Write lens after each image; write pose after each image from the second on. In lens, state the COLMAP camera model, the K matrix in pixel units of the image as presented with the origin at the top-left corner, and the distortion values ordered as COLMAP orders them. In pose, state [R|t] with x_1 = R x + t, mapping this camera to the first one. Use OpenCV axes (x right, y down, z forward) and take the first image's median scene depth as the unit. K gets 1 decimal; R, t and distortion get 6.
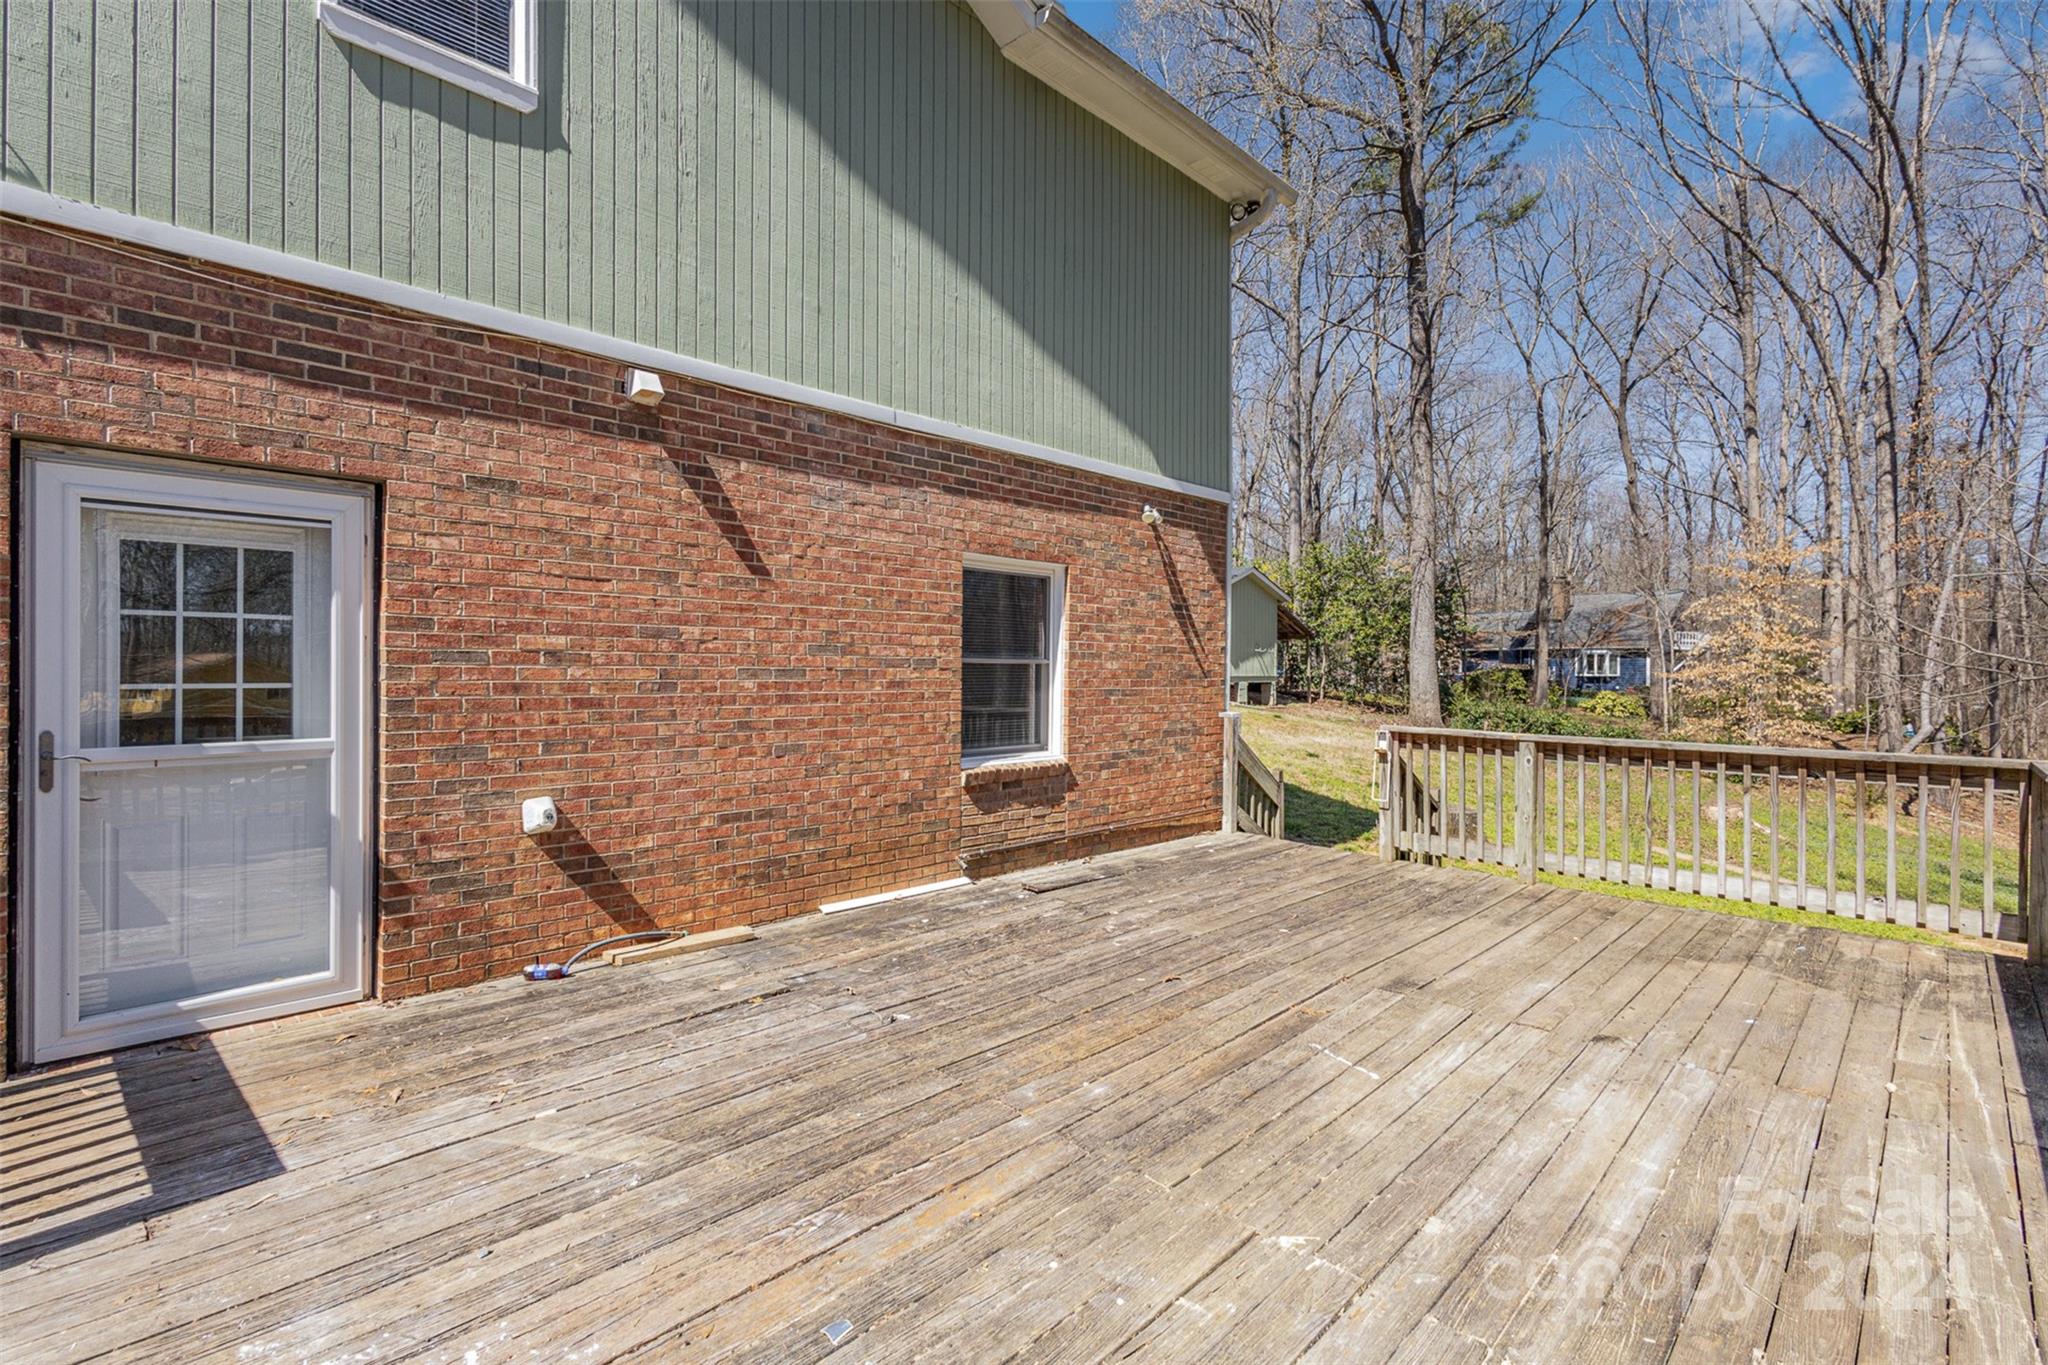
lens RADIAL K [[950.5, 0, 1033.1], [0, 950.5, 668.0], [0, 0, 1]] dist [0.008920, -0.000969]
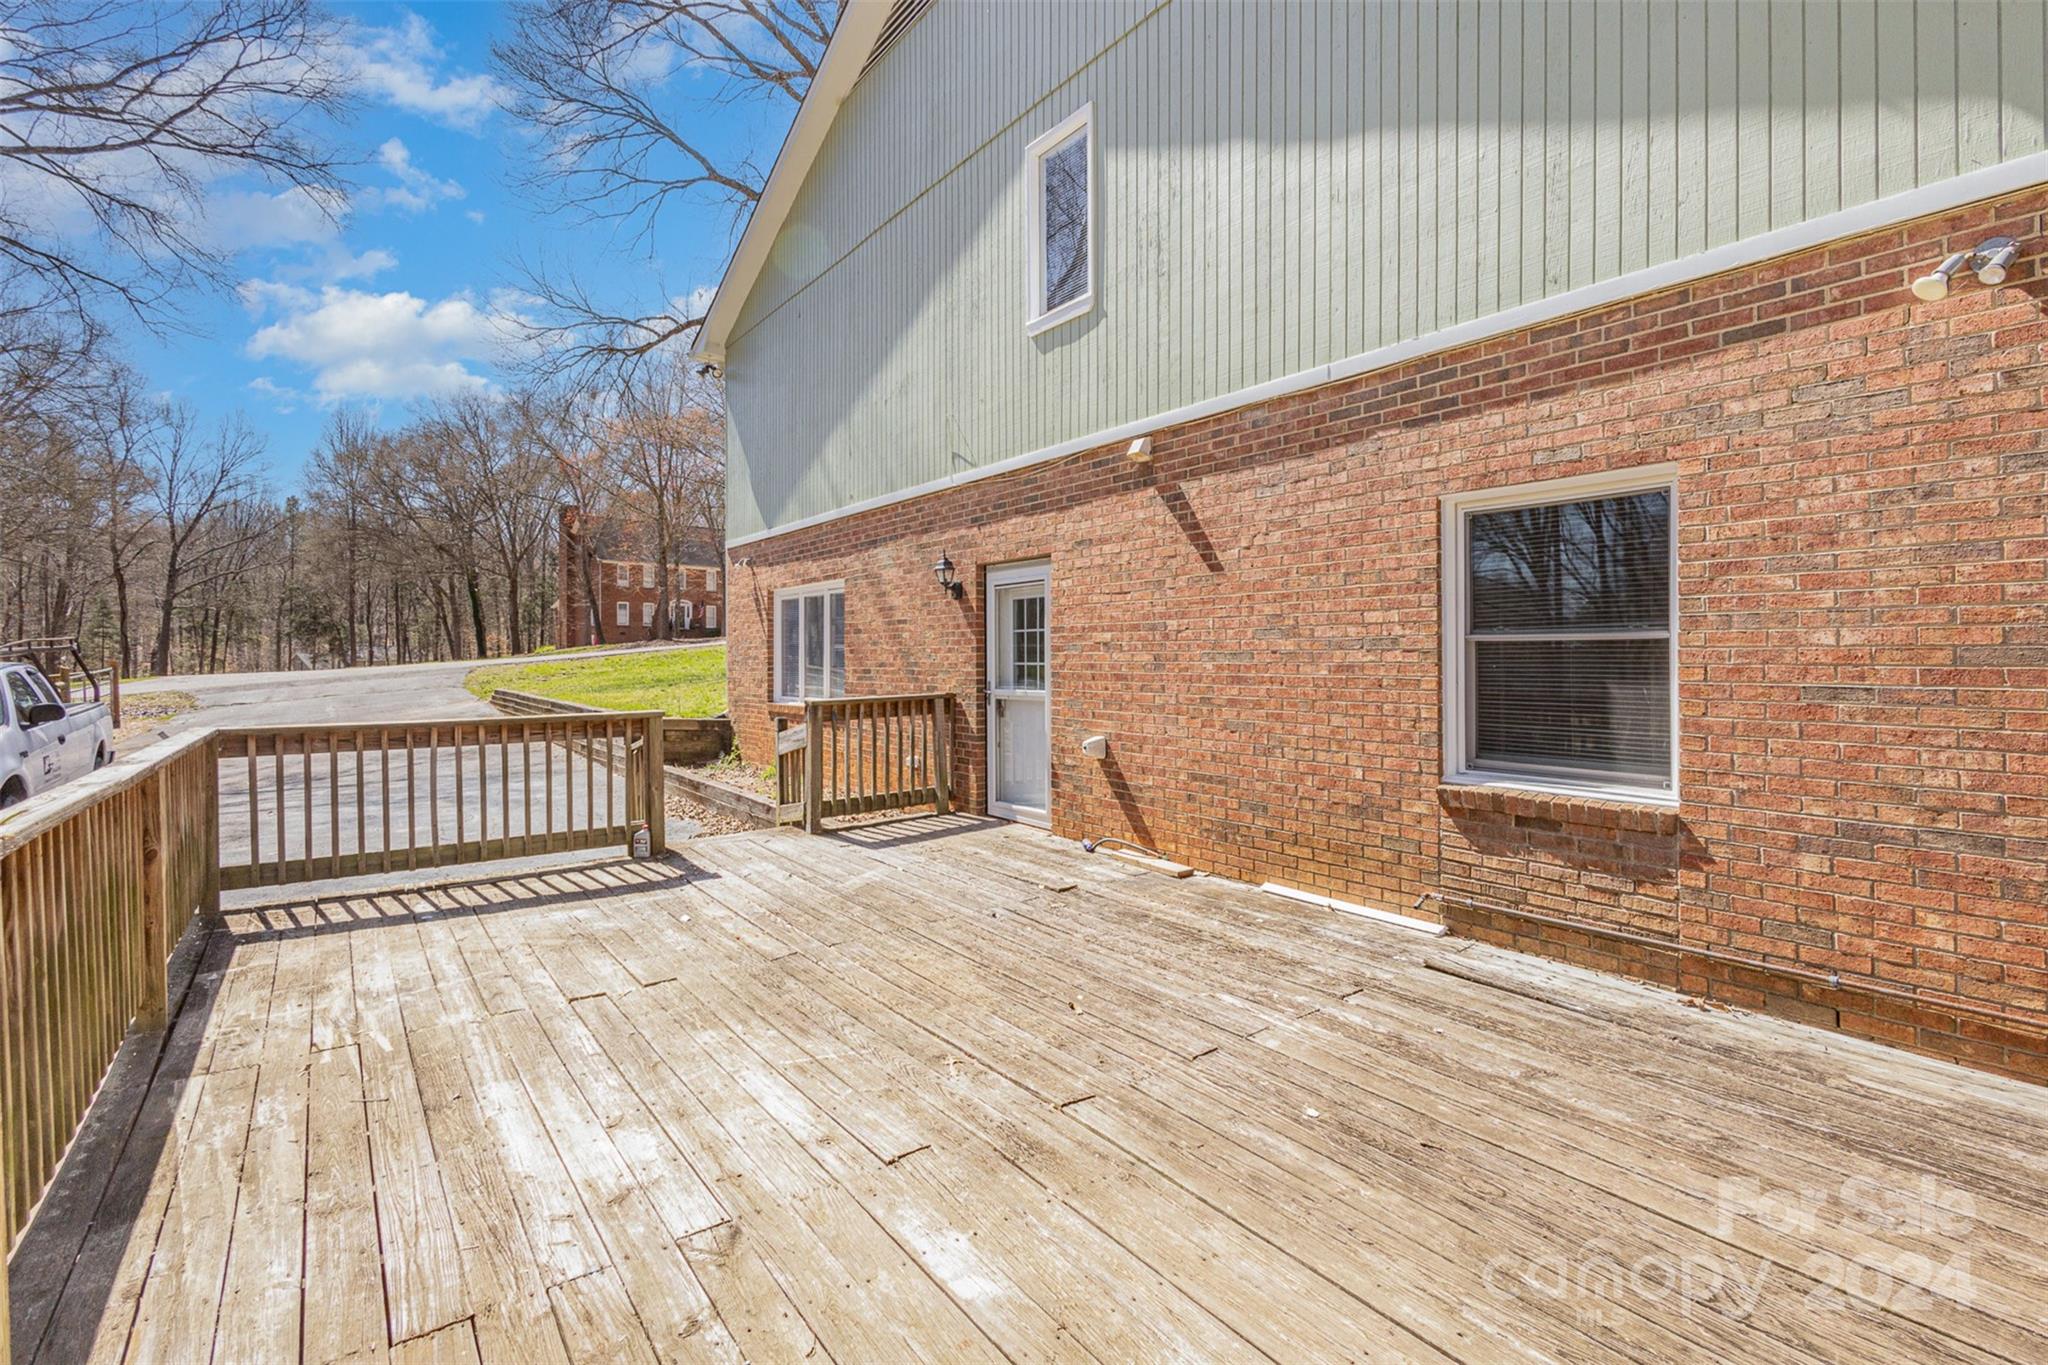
lens RADIAL K [[950.5, 0, 1033.1], [0, 950.5, 668.0], [0, 0, 1]] dist [0.008920, -0.000969]
pose [[-0.170112, 0.006780, -0.985401, 0.884826], [0.004133, 0.999972, 0.006167, 0.011075], [0.985416, -0.003024, -0.170135, 0.981399]]
